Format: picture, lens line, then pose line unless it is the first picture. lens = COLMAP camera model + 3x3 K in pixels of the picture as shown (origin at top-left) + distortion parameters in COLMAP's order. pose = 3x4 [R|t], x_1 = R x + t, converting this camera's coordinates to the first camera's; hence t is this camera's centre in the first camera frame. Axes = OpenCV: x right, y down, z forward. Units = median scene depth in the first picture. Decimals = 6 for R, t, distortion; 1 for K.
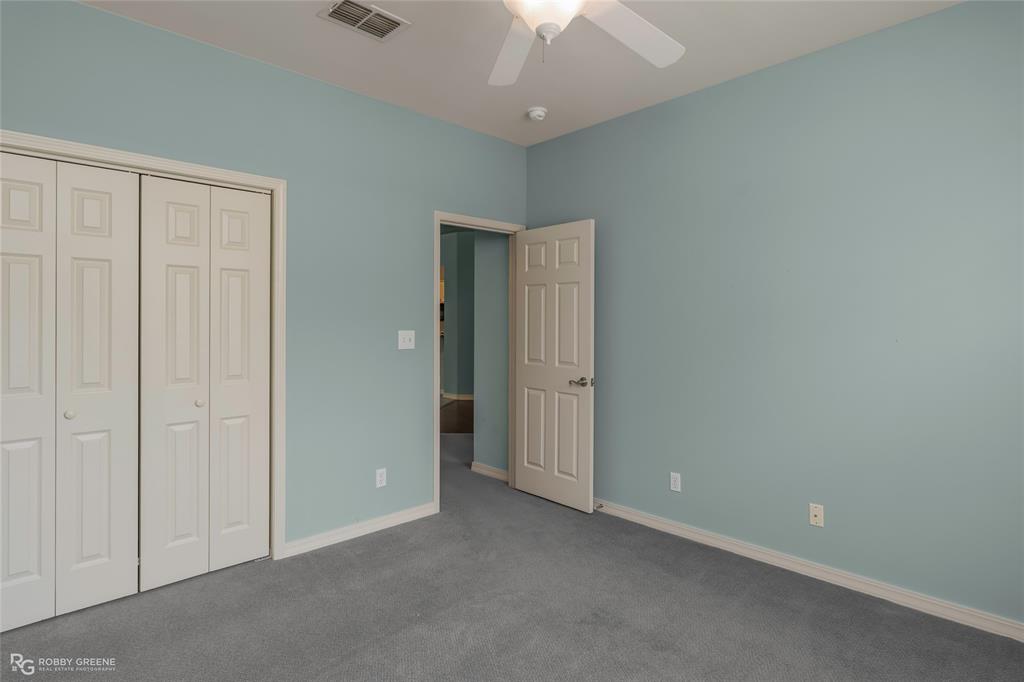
lens RADIAL K [[542.1, 0, 526.7], [0, 542.1, 330.5], [0, 0, 1]] dist [0.005441, 0.003661]
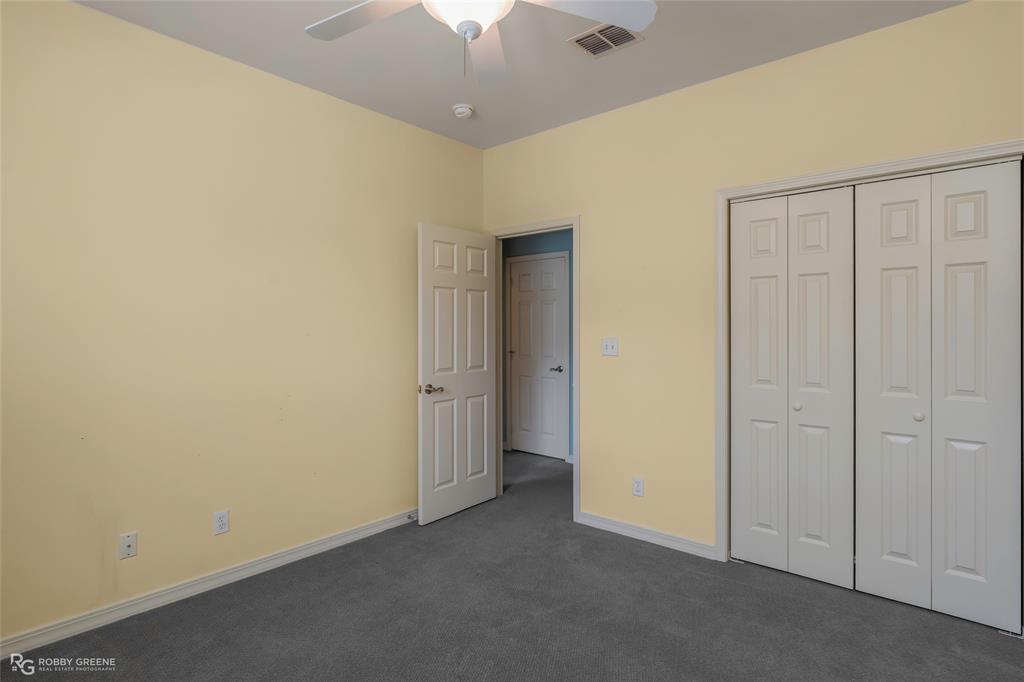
lens RADIAL K [[542.1, 0, 512.4], [0, 542.1, 334.2], [0, 0, 1]] dist [0.005441, 0.003661]
pose [[0.097339, 0.001055, -0.995251, 0.239551], [-0.005521, 0.999985, 0.000520, -0.000671], [0.995236, 0.005444, 0.097344, 0.238241]]
